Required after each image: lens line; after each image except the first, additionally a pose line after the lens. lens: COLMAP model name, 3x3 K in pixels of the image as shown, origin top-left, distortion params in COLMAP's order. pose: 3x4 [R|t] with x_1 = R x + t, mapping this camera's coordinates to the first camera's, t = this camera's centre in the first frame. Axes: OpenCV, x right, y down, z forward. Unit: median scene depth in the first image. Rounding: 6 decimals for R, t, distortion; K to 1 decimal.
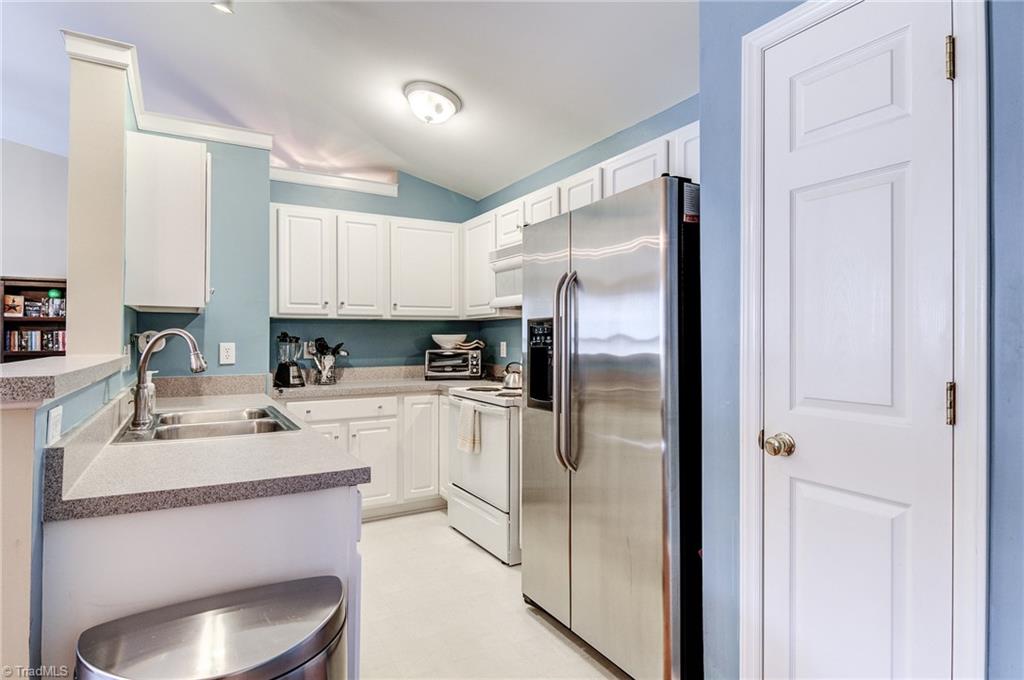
lens RADIAL K [[553.7, 0, 517.2], [0, 553.7, 335.6], [0, 0, 1]] dist [0.002002, -0.000925]
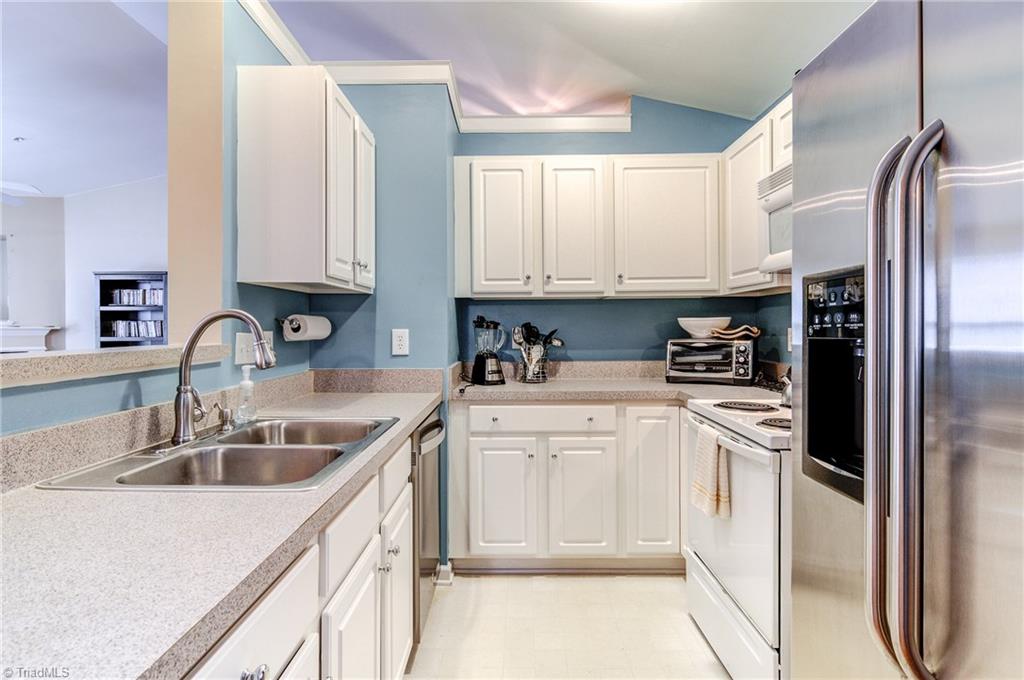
lens RADIAL K [[590.8, 0, 477.5], [0, 590.8, 326.8], [0, 0, 1]] dist [0.003449, 0.000653]
pose [[0.851889, -0.001487, -0.523721, 0.026116], [0.006180, 0.999955, 0.007213, 0.003283], [0.523687, -0.009381, 0.851859, 0.262739]]
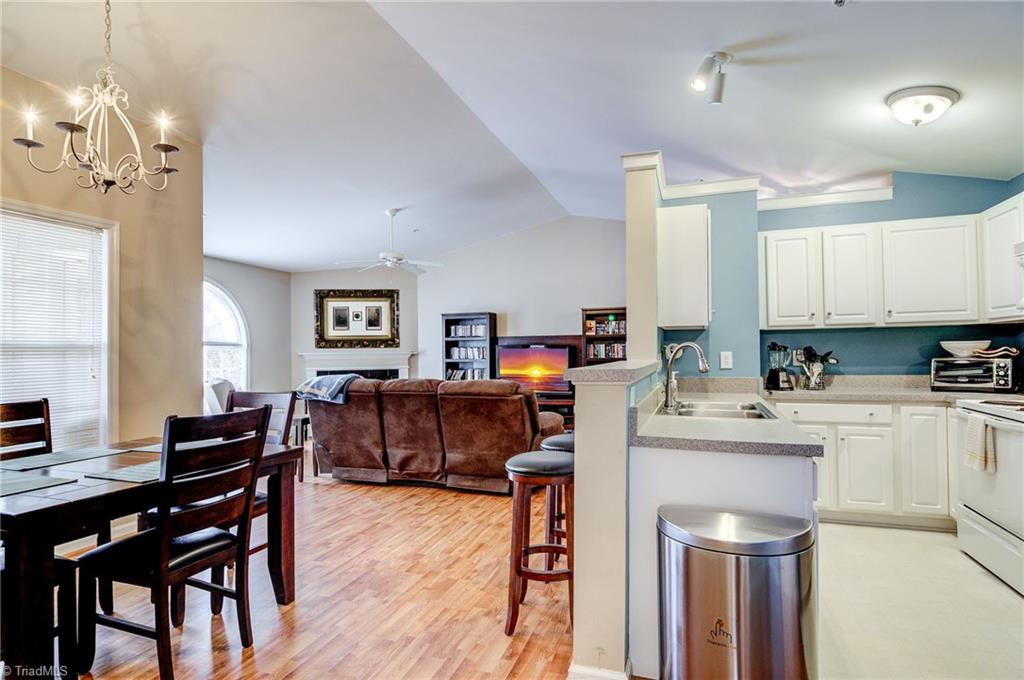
lens RADIAL K [[527.0, 0, 510.5], [0, 527.0, 344.0], [0, 0, 1]] dist [-0.002722, -0.001991]
pose [[0.638102, -0.016817, -0.769768, 0.070831], [0.016134, 0.999834, -0.008469, -0.001916], [0.769783, -0.007016, 0.638268, -0.115951]]
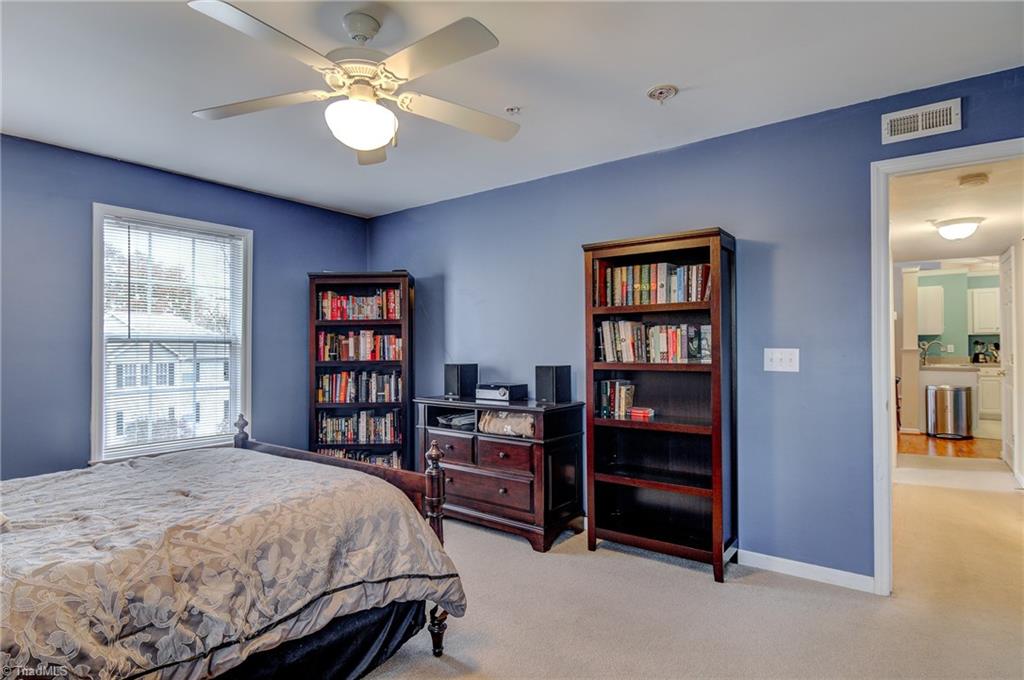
lens RADIAL K [[550.6, 0, 507.7], [0, 550.6, 346.8], [0, 0, 1]] dist [0.000429, -0.001393]
pose [[0.378887, 0.003388, -0.925437, 1.059435], [0.009052, 0.999932, 0.007367, -0.016213], [0.925399, -0.011169, 0.378831, -1.870283]]
